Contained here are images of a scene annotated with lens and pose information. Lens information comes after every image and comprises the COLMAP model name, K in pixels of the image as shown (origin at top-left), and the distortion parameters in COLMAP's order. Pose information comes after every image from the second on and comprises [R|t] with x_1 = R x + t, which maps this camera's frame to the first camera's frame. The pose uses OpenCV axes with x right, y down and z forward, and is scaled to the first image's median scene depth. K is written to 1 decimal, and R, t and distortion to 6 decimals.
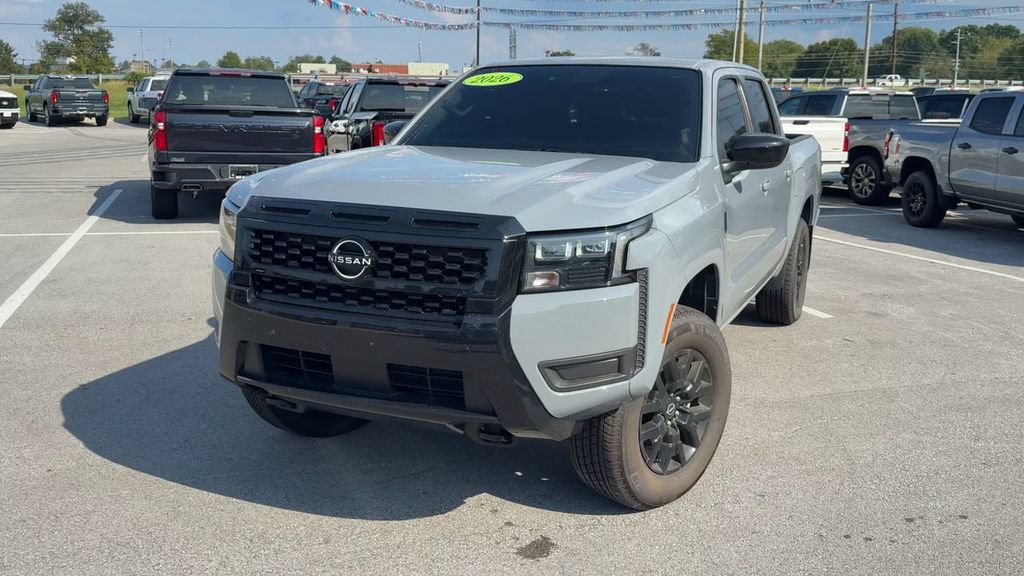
lens RADIAL K [[872.4, 0, 548.7], [0, 872.4, 266.4], [0, 0, 1]] dist [0.088949, -0.148122]
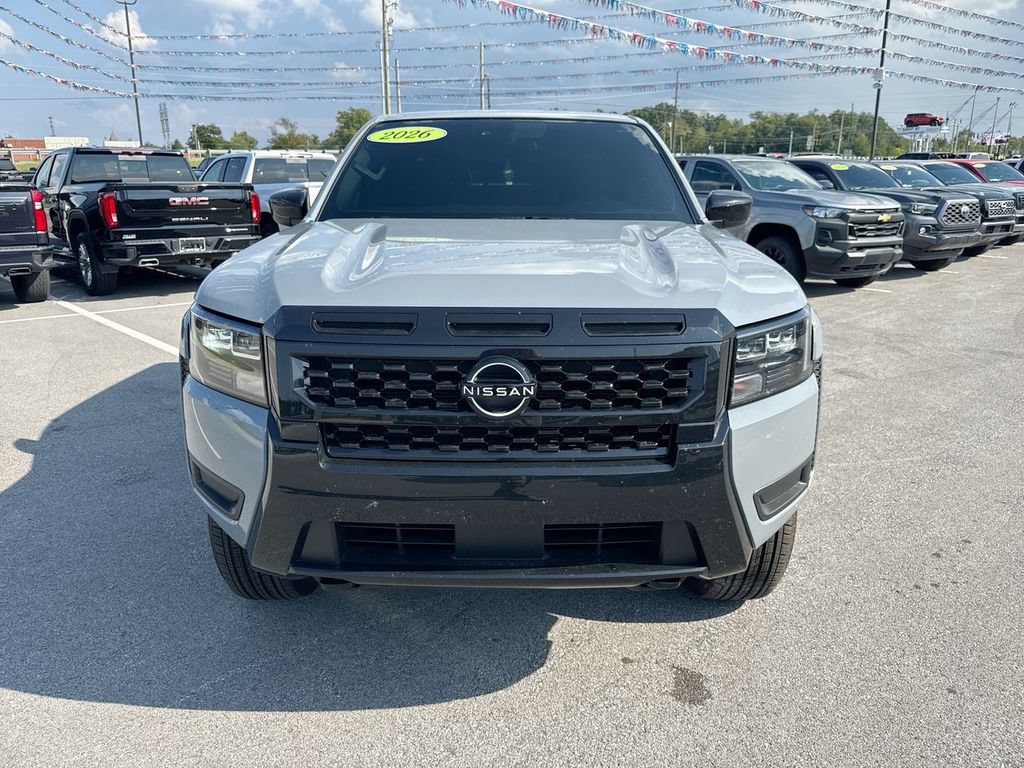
lens RADIAL K [[704.1, 0, 510.3], [0, 704.1, 405.3], [0, 0, 1]] dist [0.080280, -0.117517]
pose [[0.925421, -0.133373, 0.354695, -0.395780], [0.085212, 0.985285, 0.148165, -0.073504], [-0.369237, -0.106890, 0.923168, 0.452589]]
